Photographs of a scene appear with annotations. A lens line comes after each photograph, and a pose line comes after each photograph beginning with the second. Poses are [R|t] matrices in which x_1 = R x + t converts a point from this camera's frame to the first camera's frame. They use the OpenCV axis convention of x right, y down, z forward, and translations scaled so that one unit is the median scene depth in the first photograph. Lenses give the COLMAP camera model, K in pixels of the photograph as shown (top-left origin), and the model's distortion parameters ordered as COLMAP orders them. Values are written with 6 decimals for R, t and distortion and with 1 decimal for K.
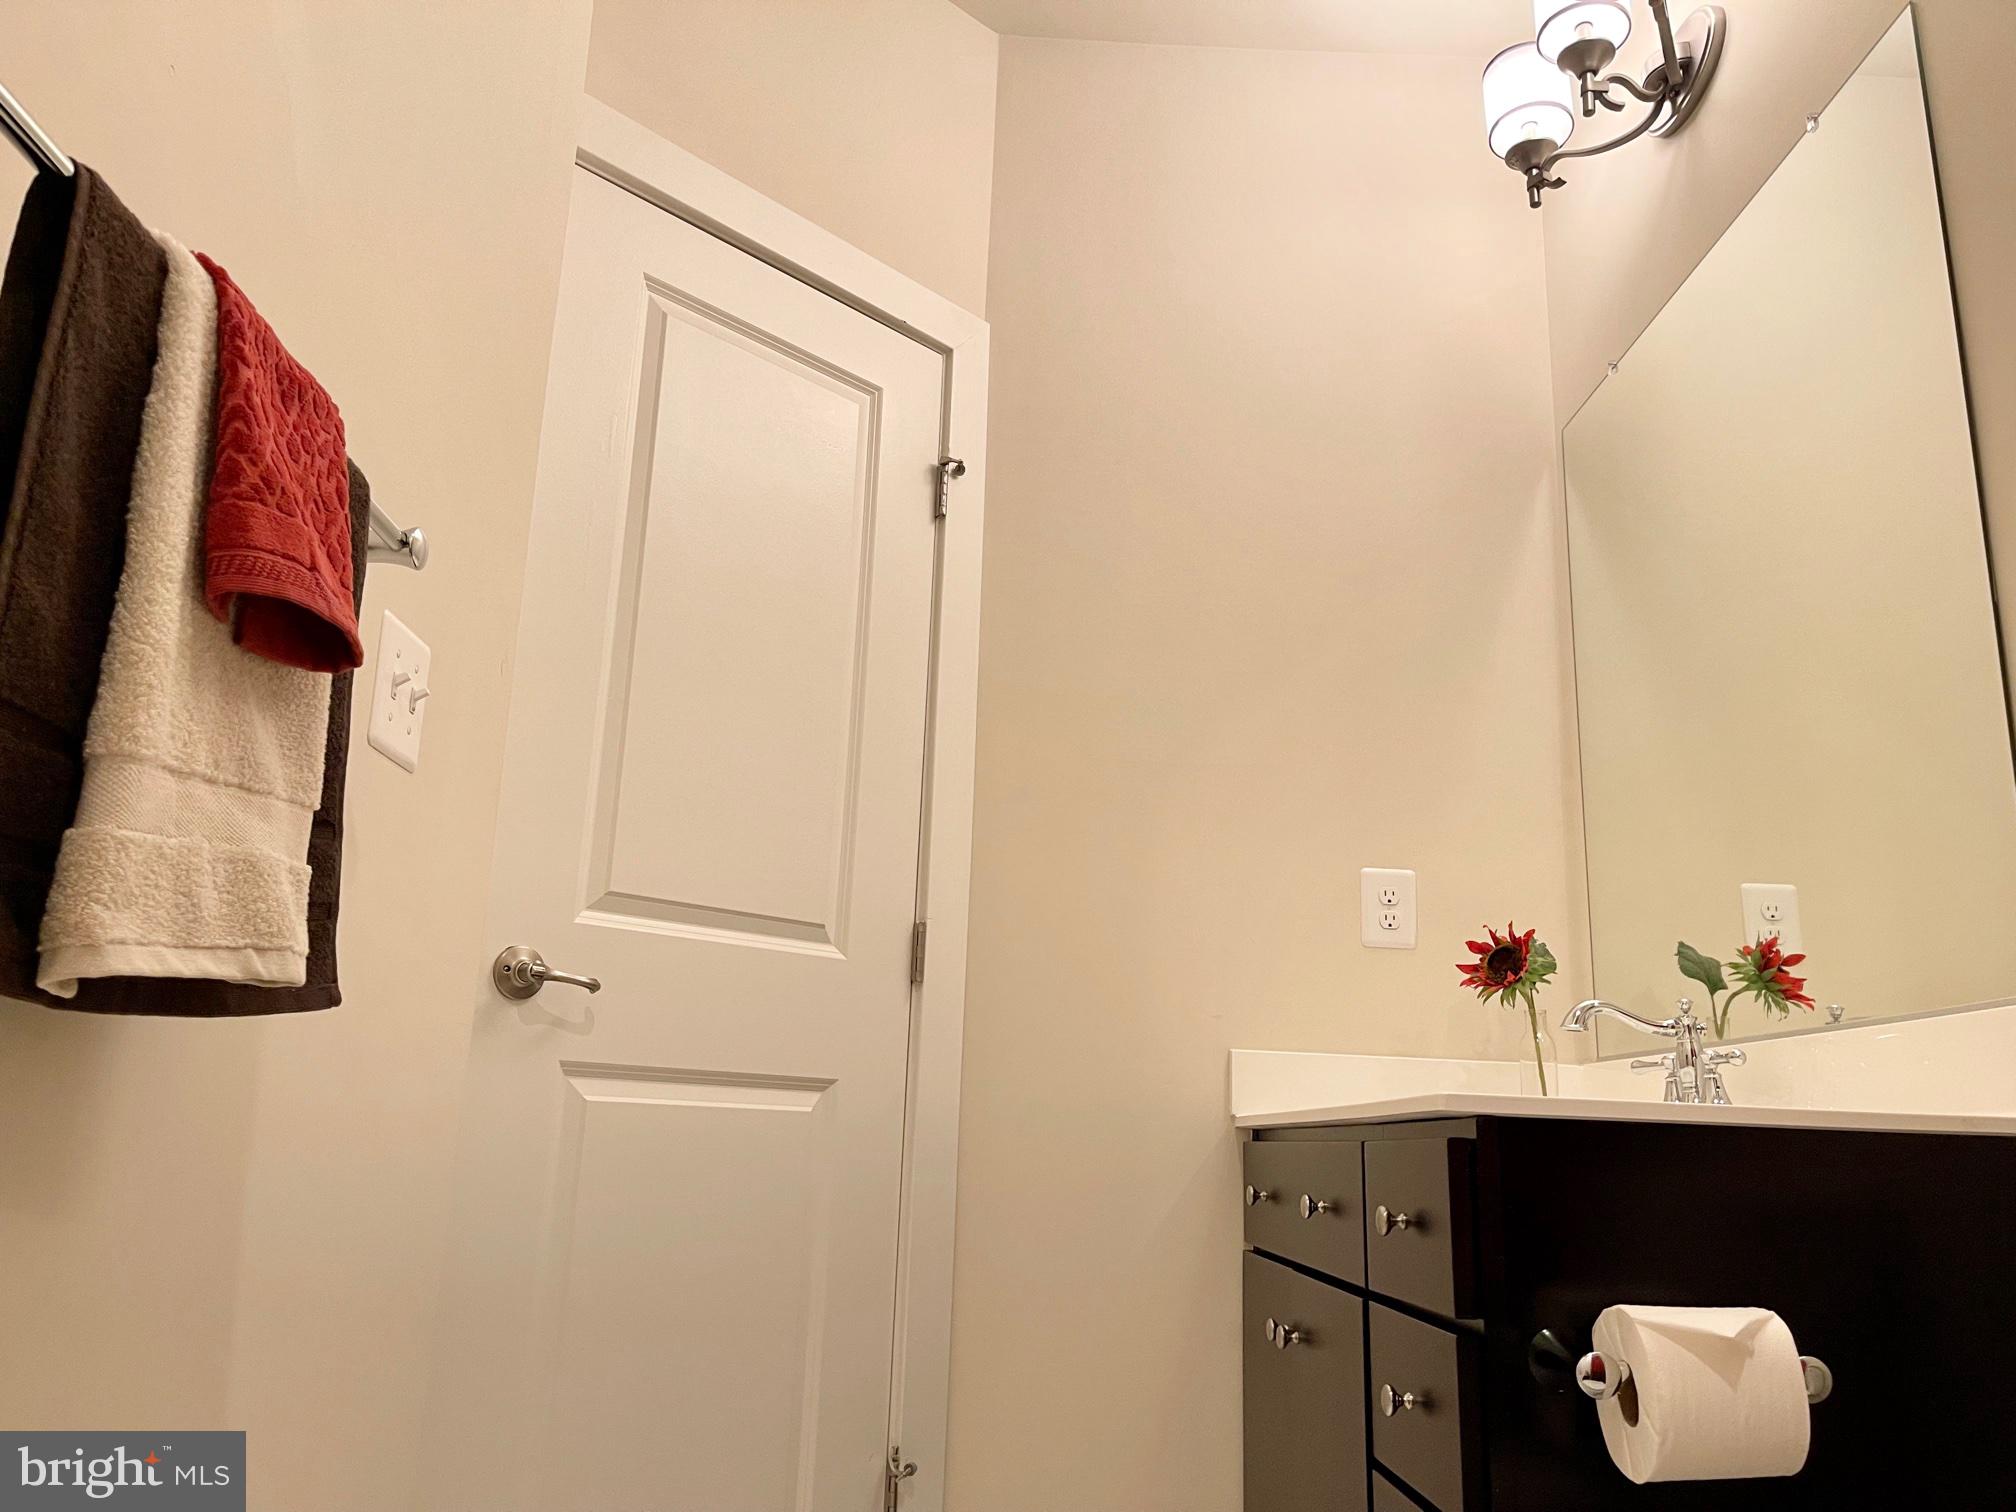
lens RADIAL K [[1506.5, 0, 1008.0], [0, 1506.5, 756.0], [0, 0, 1]] dist [0.005616, 0.001220]
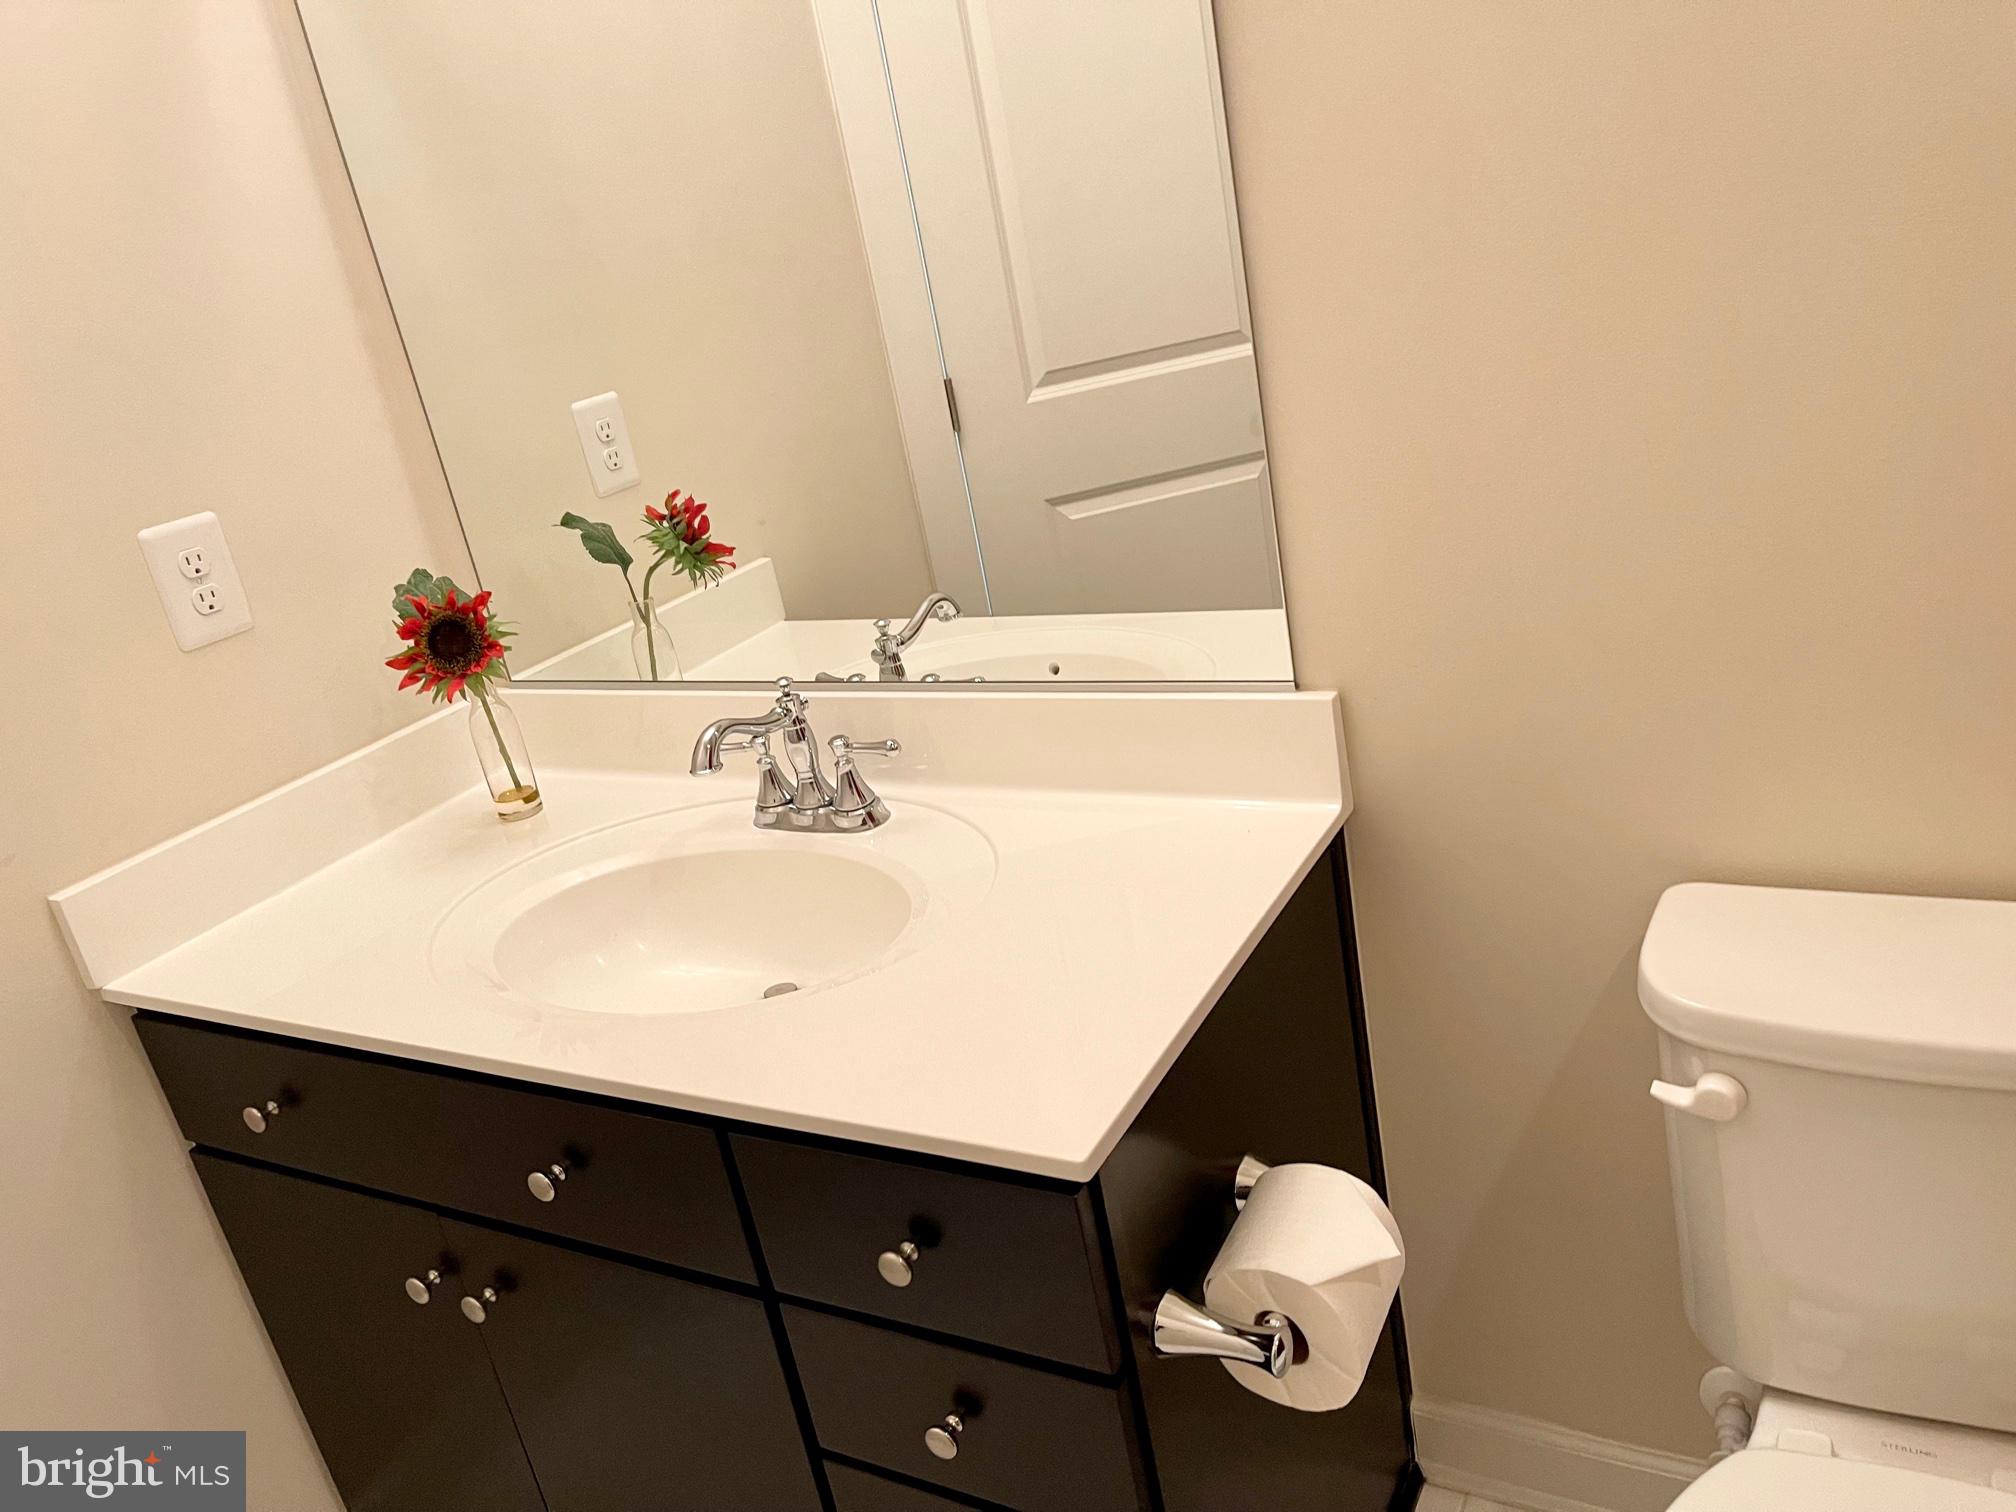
lens RADIAL K [[1506.5, 0, 1008.0], [0, 1506.5, 756.0], [0, 0, 1]] dist [0.005616, 0.001220]
pose [[0.484483, -0.422554, 0.765980, -0.107848], [-0.017152, 0.870848, 0.491253, -0.162123], [-0.874633, -0.251142, 0.414663, 0.432738]]
